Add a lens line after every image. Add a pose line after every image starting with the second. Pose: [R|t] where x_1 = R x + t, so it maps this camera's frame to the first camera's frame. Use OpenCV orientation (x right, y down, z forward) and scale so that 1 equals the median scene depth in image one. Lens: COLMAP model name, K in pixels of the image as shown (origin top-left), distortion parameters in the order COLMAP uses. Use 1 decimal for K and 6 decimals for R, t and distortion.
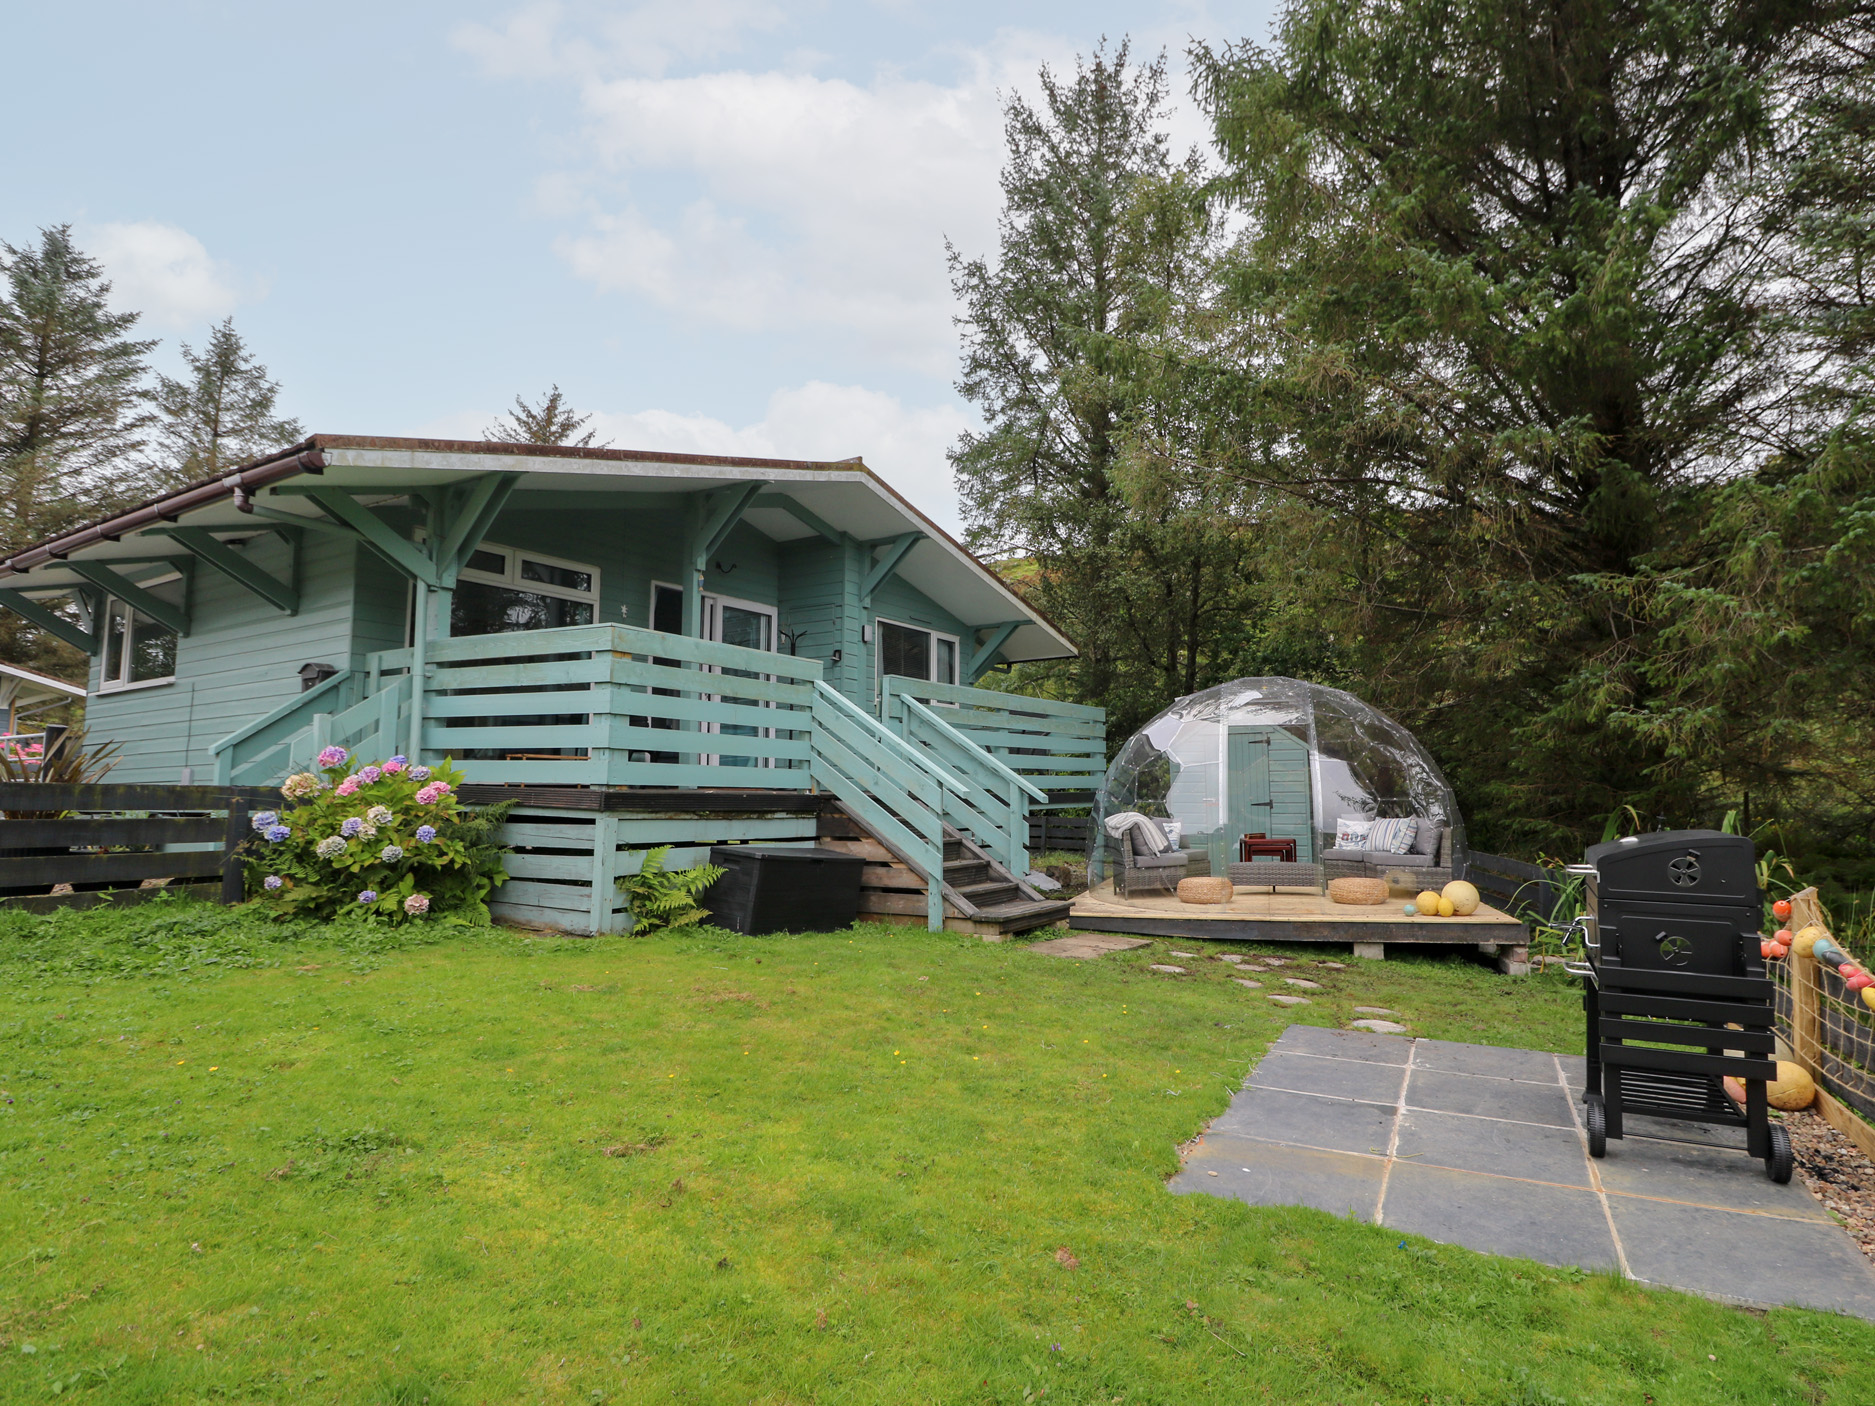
lens RADIAL K [[973.1, 0, 945.7], [0, 973.1, 689.2], [0, 0, 1]] dist [0.000394, -0.013178]
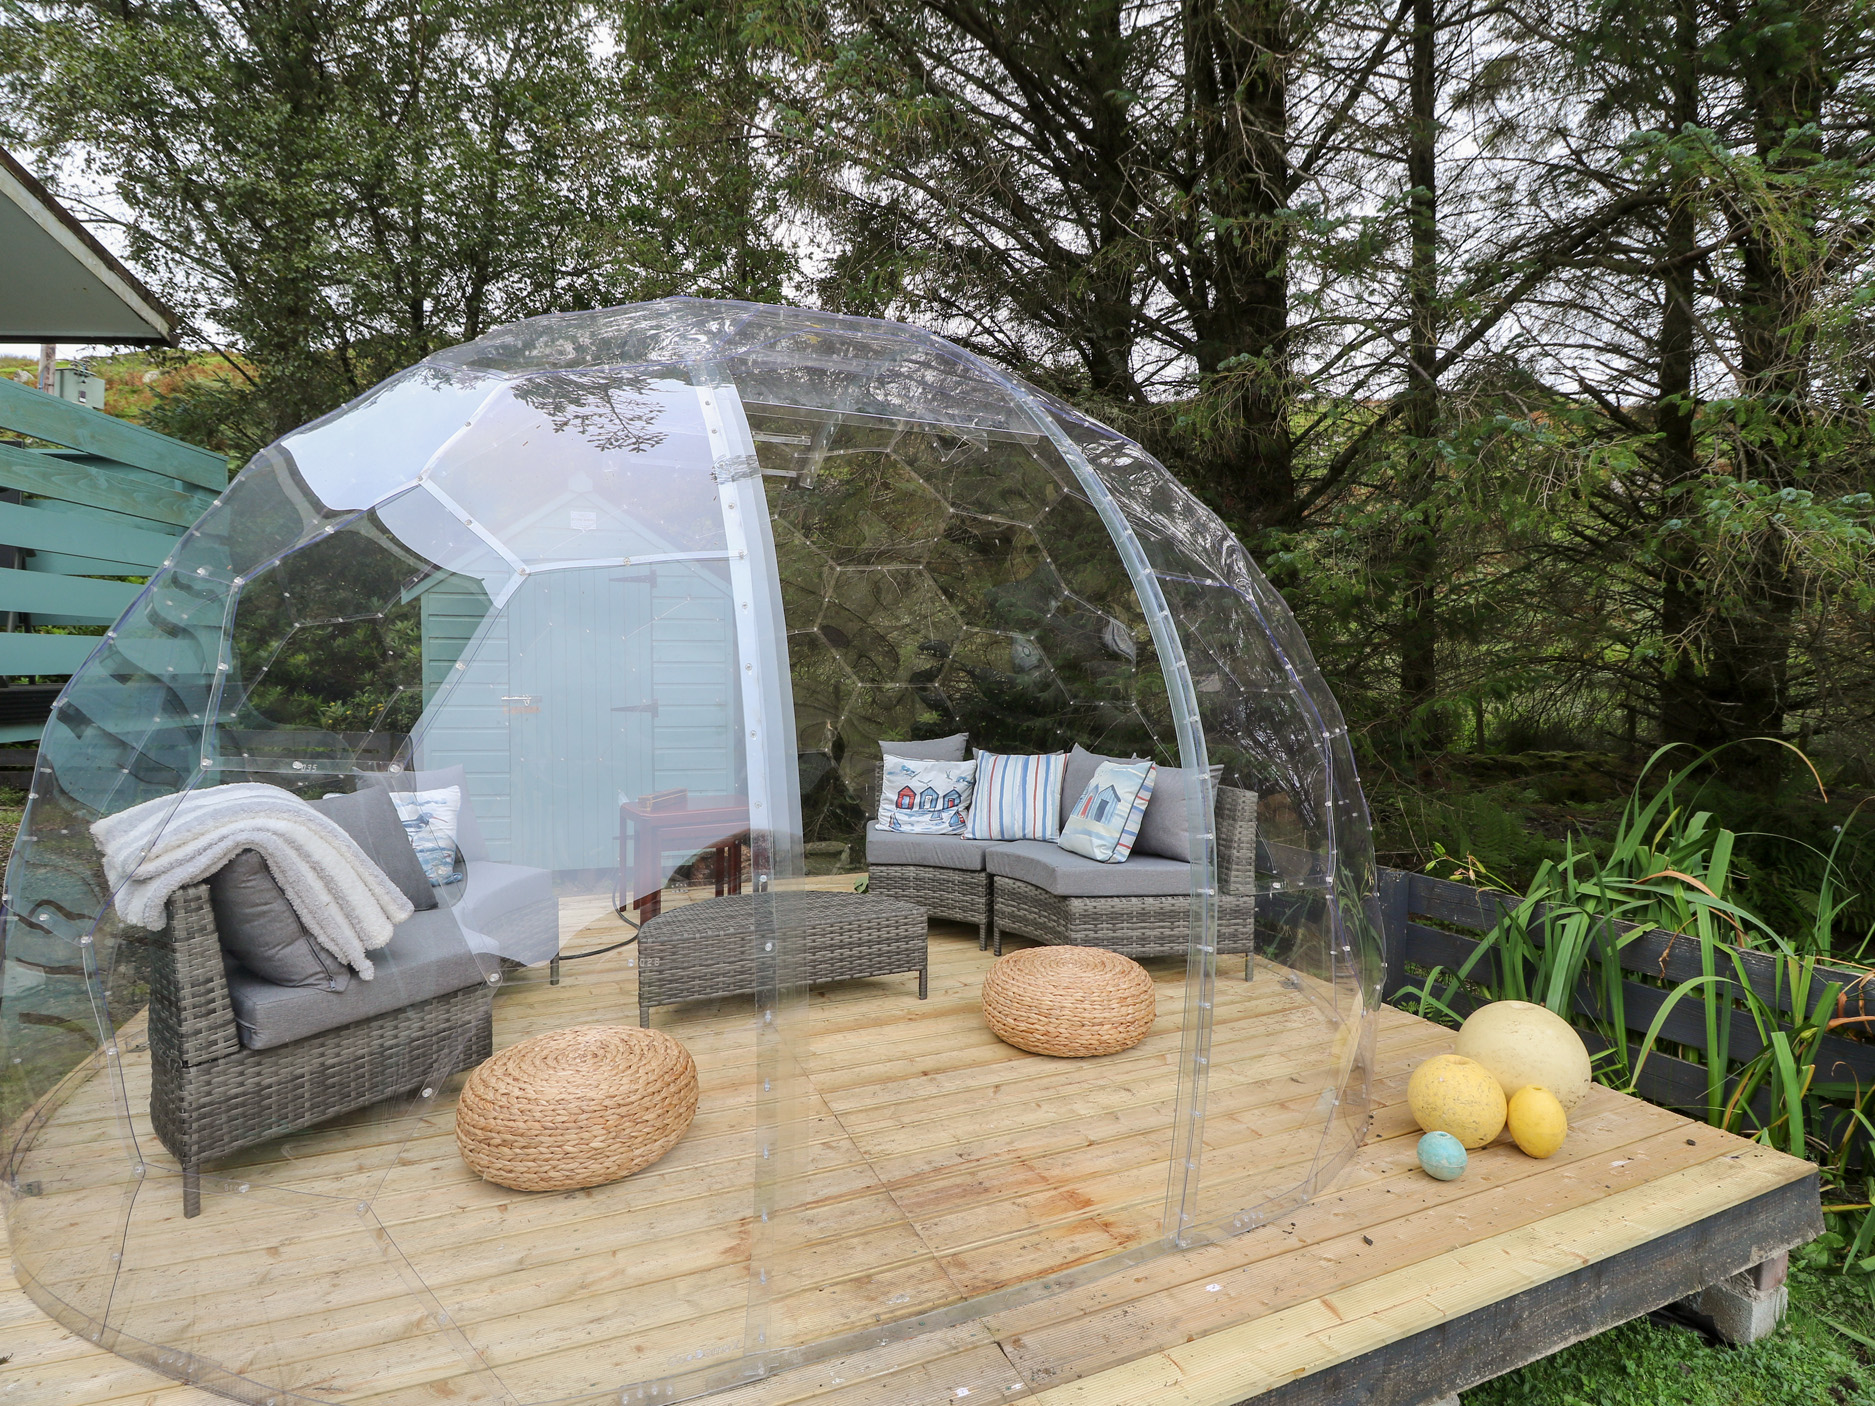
lens RADIAL K [[973.1, 0, 945.7], [0, 973.1, 689.2], [0, 0, 1]] dist [0.000394, -0.013178]
pose [[0.752884, -0.009274, 0.658087, 0.162102], [-0.068566, 0.993355, 0.092441, 0.069803], [-0.654571, -0.114720, 0.747245, 0.706866]]
